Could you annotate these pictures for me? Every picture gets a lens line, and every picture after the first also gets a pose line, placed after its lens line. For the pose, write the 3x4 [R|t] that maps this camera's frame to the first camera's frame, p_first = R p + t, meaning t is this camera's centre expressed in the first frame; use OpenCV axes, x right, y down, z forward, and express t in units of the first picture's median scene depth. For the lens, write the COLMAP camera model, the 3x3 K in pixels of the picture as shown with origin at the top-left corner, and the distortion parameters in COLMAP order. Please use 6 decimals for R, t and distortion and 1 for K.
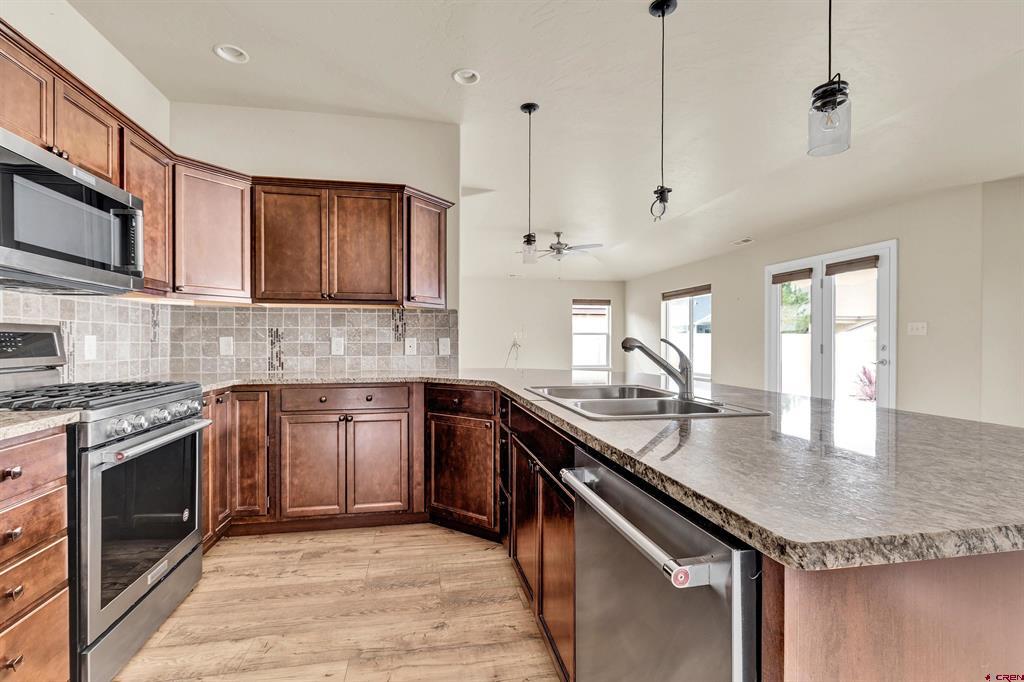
lens RADIAL K [[467.1, 0, 507.2], [0, 467.1, 344.9], [0, 0, 1]] dist [-0.001677, -0.000562]
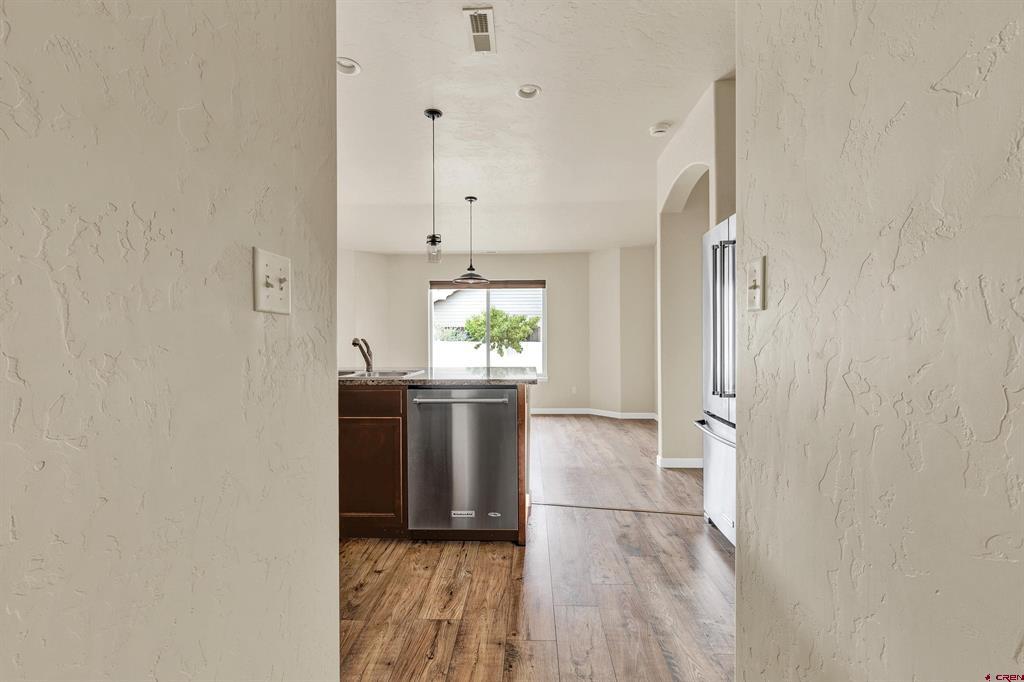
lens RADIAL K [[465.9, 0, 510.3], [0, 465.9, 338.4], [0, 0, 1]] dist [-0.000350, -0.000029]
pose [[0.221426, -0.000180, 0.975177, -0.727203], [0.008806, 0.999960, -0.001815, -0.002004], [-0.975137, 0.008989, 0.221418, 0.027504]]
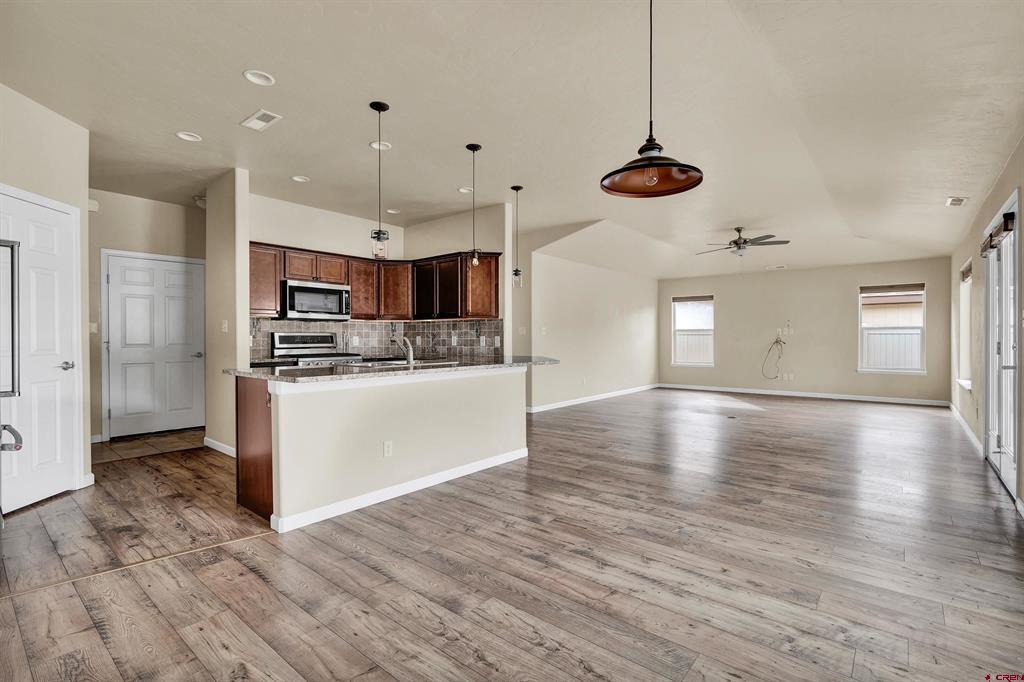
lens RADIAL K [[473.2, 0, 515.0], [0, 473.2, 340.6], [0, 0, 1]] dist [-0.001076, -0.000163]
pose [[0.634143, 0.001236, -0.773215, 1.391026], [-0.004072, 0.999990, -0.001741, 0.004671], [0.773205, 0.004253, 0.634142, 0.000456]]
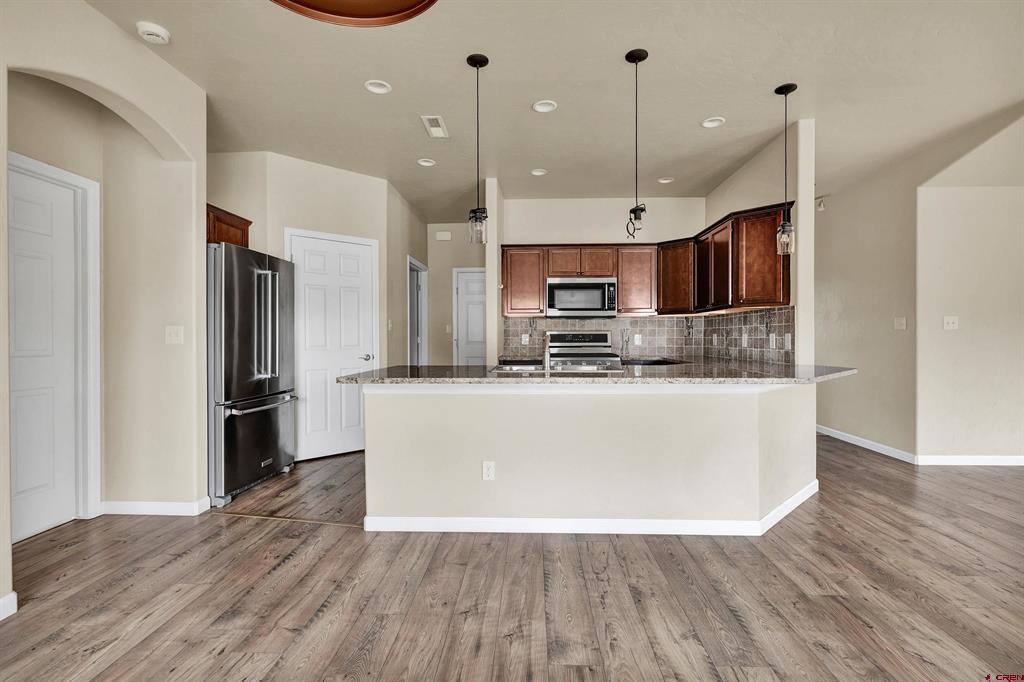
lens RADIAL K [[475.3, 0, 518.9], [0, 475.3, 341.6], [0, 0, 1]] dist [-0.002140, -0.000578]
pose [[-0.230114, 0.008426, -0.973127, 1.218662], [-0.005885, 0.999932, 0.010050, -0.003614], [0.973146, 0.008040, -0.230048, 0.775528]]
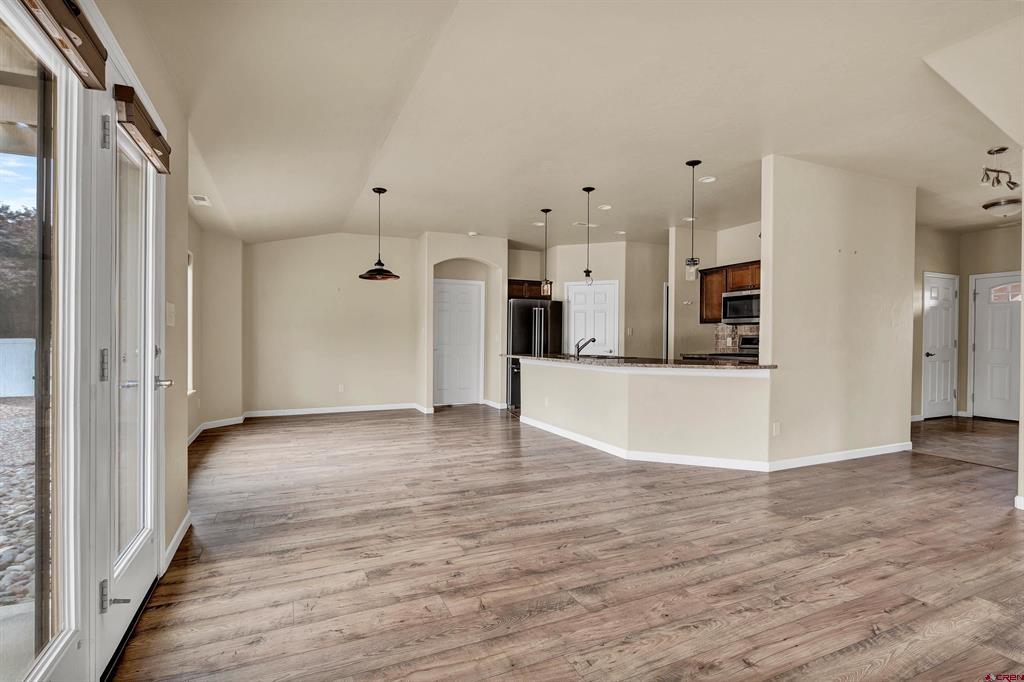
lens RADIAL K [[519.0, 0, 553.4], [0, 519.0, 340.3], [0, 0, 1]] dist [-0.000451, -0.000389]
pose [[-0.960597, -0.006796, -0.277861, 0.904069], [-0.009310, 0.999927, 0.007728, -0.013727], [0.277788, 0.010010, -0.960590, 2.575598]]
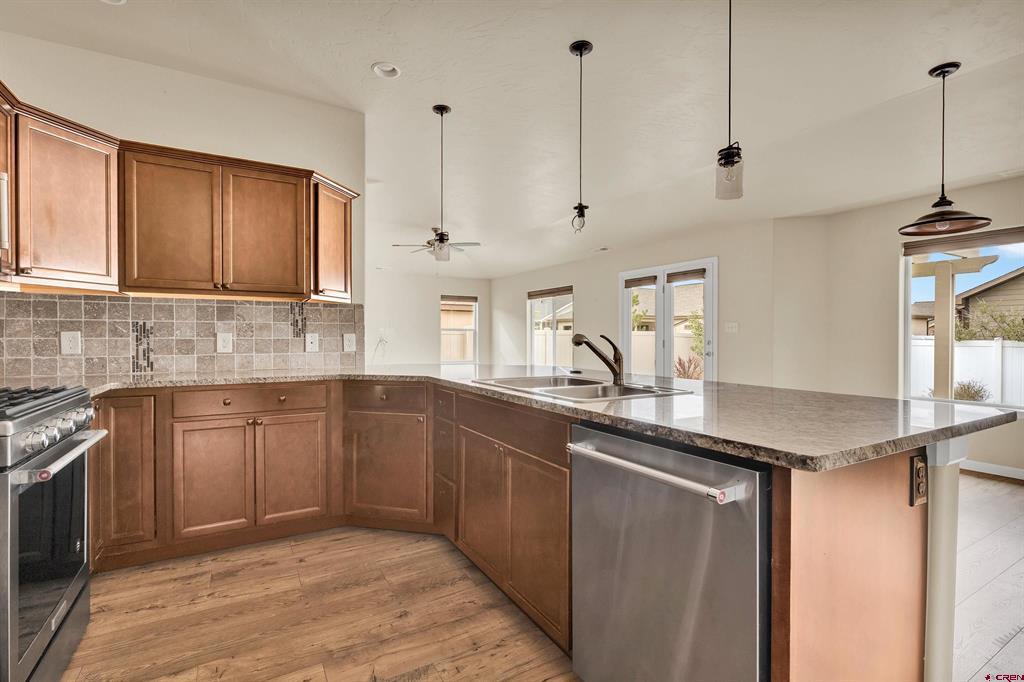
lens RADIAL K [[475.3, 0, 518.9], [0, 475.3, 341.6], [0, 0, 1]] dist [-0.002140, -0.000578]
pose [[0.940998, -0.002797, 0.338402, -0.160651], [0.002296, 0.999996, 0.001882, 0.000389], [-0.338406, -0.000994, 0.941000, -0.042731]]
